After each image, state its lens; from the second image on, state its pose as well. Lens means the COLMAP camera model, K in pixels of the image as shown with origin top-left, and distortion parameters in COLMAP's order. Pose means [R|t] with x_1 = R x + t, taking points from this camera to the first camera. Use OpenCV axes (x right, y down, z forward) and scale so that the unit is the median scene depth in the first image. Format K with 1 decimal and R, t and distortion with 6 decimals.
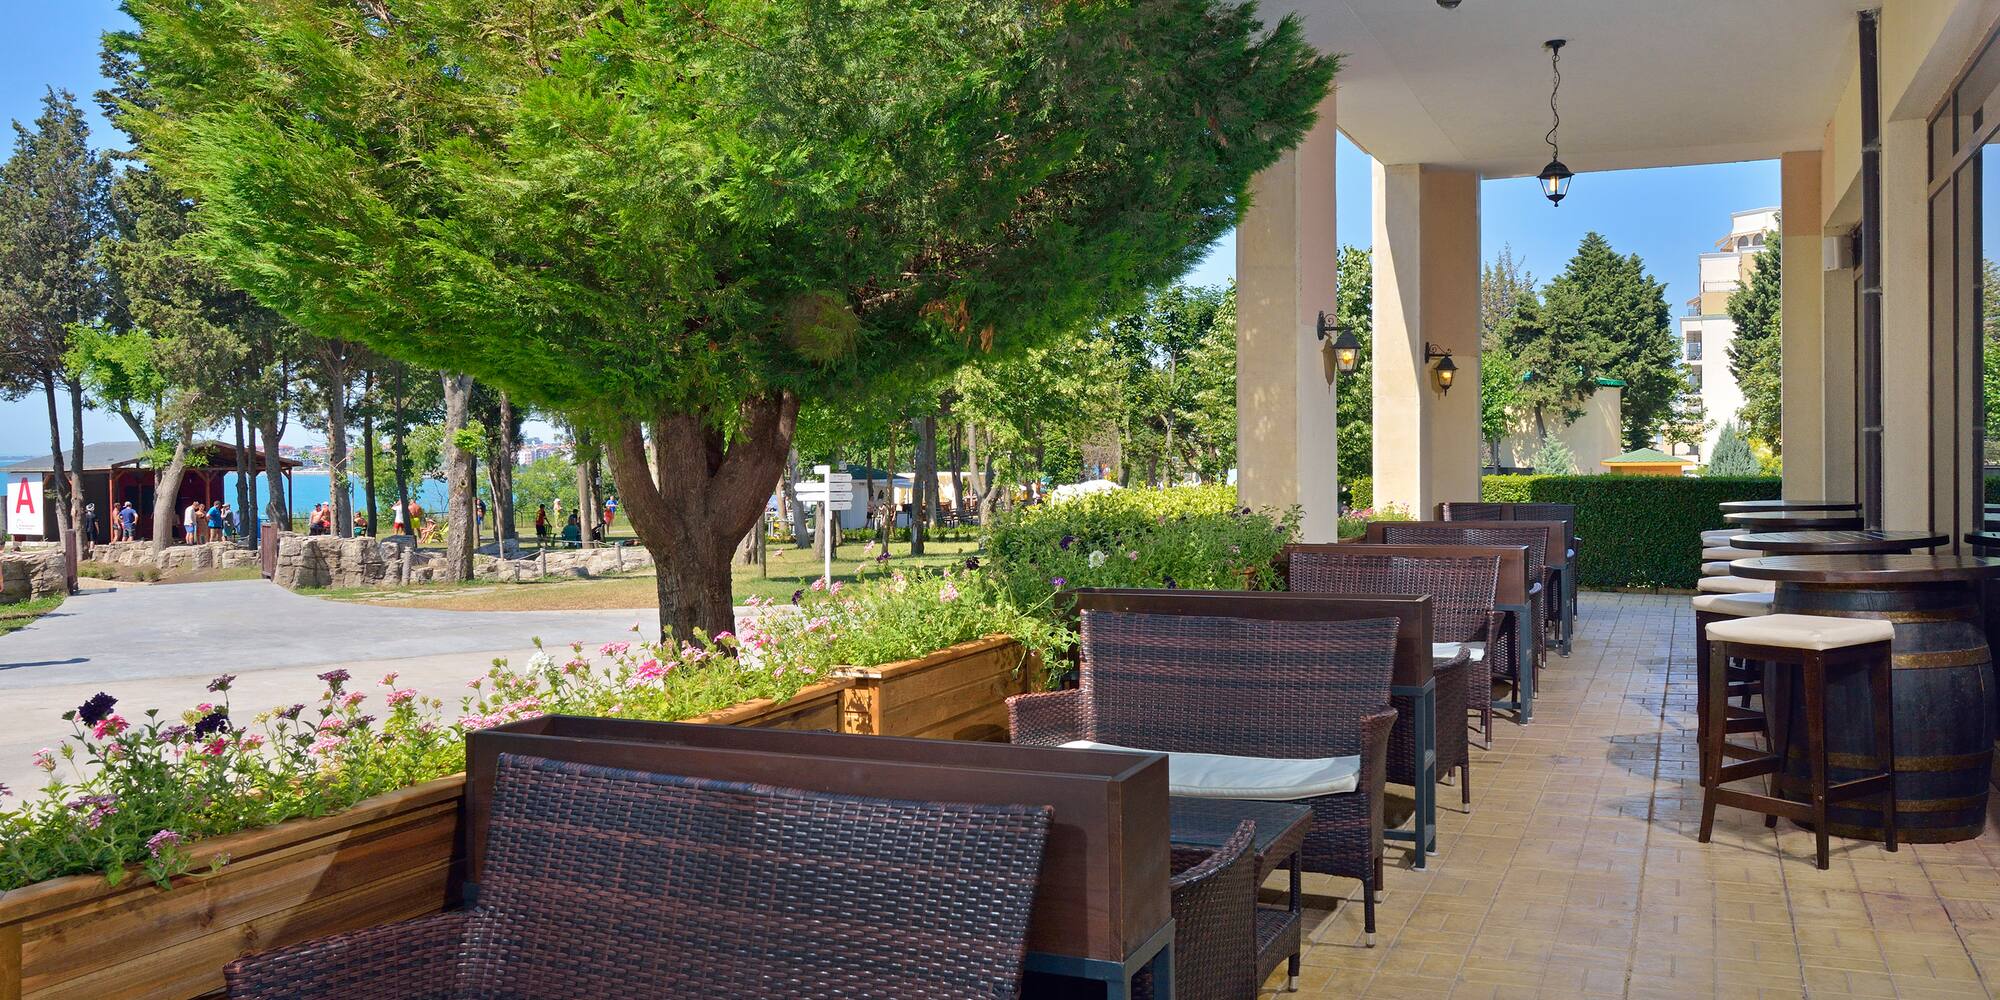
lens RADIAL K [[1640.2, 0, 997.7], [0, 1640.2, 447.2], [0, 0, 1]] dist [-0.001858, 0.003612]
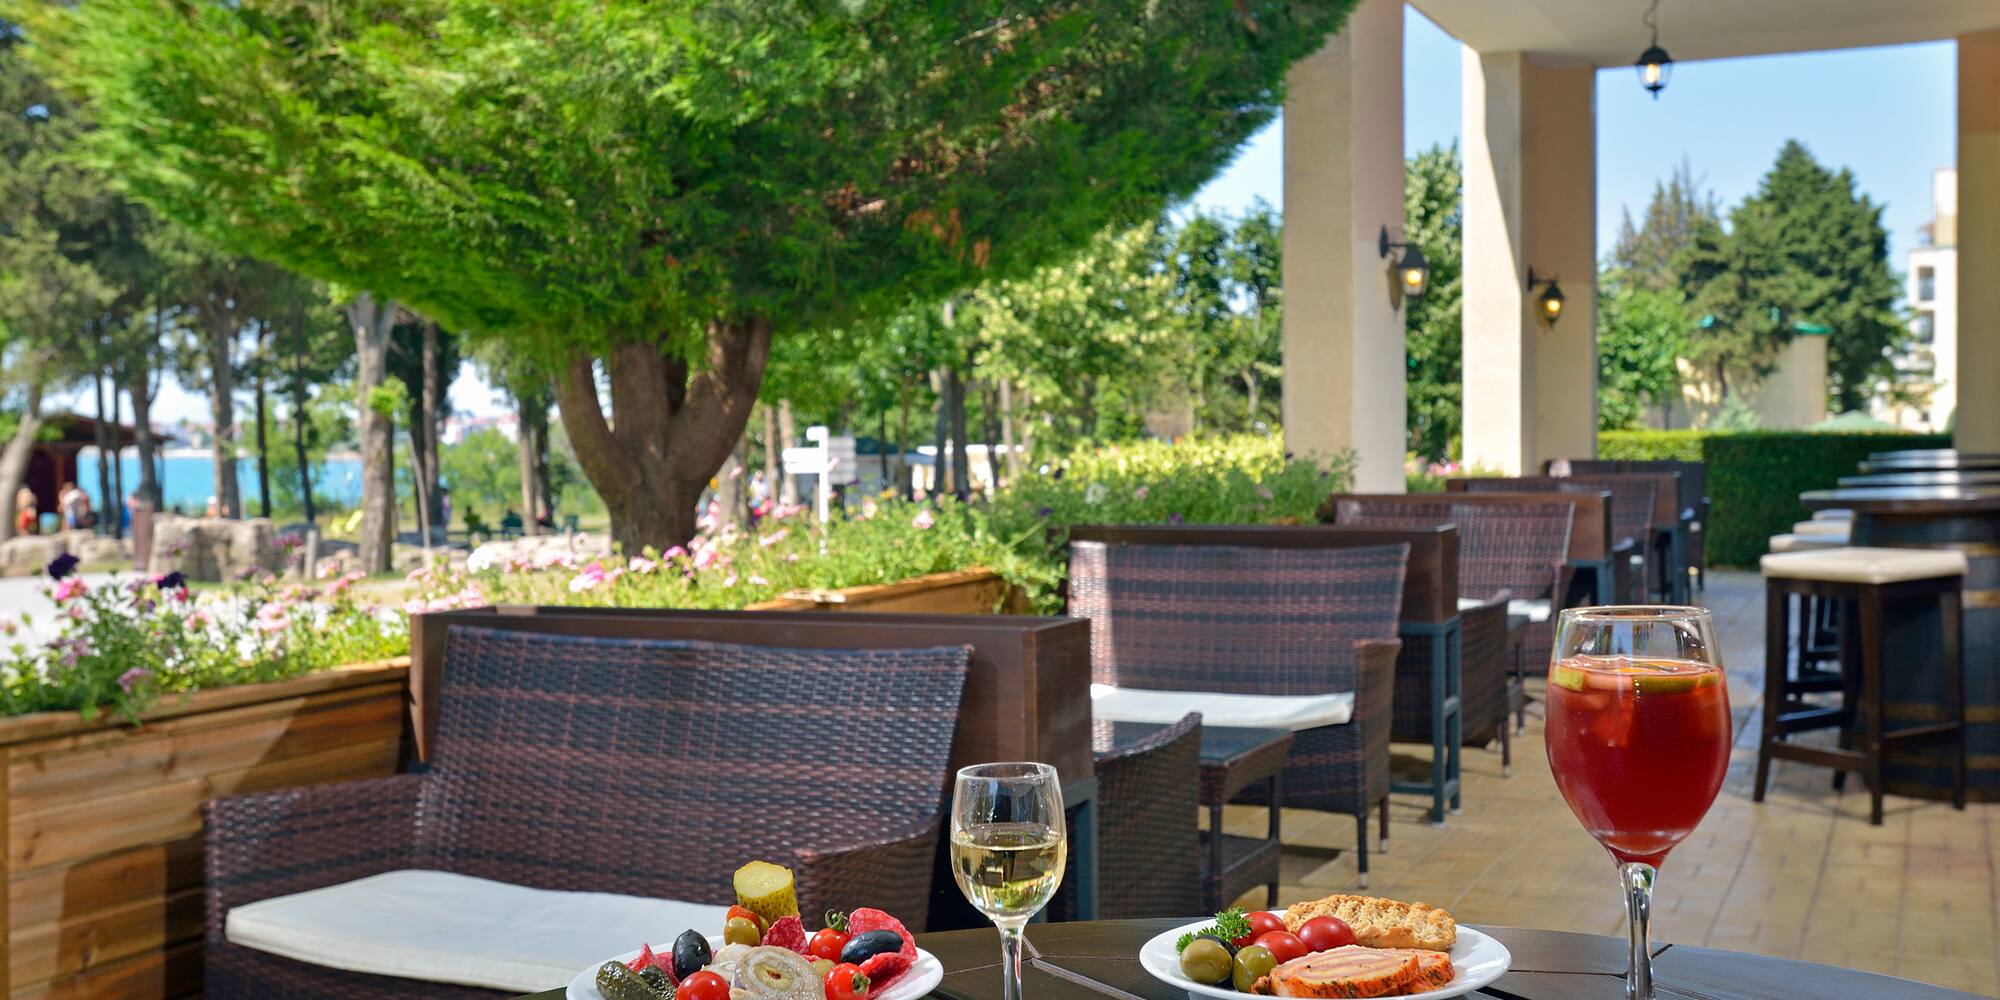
lens RADIAL K [[2094.5, 0, 1000.0], [0, 2094.5, 500.0], [0, 0, 1]] dist [0.011154, -0.016373]
pose [[0.999691, -0.001031, -0.024843, 0.029341], [0.001936, 0.999334, 0.036433, 0.023970], [0.024789, -0.036469, 0.999027, -0.120683]]
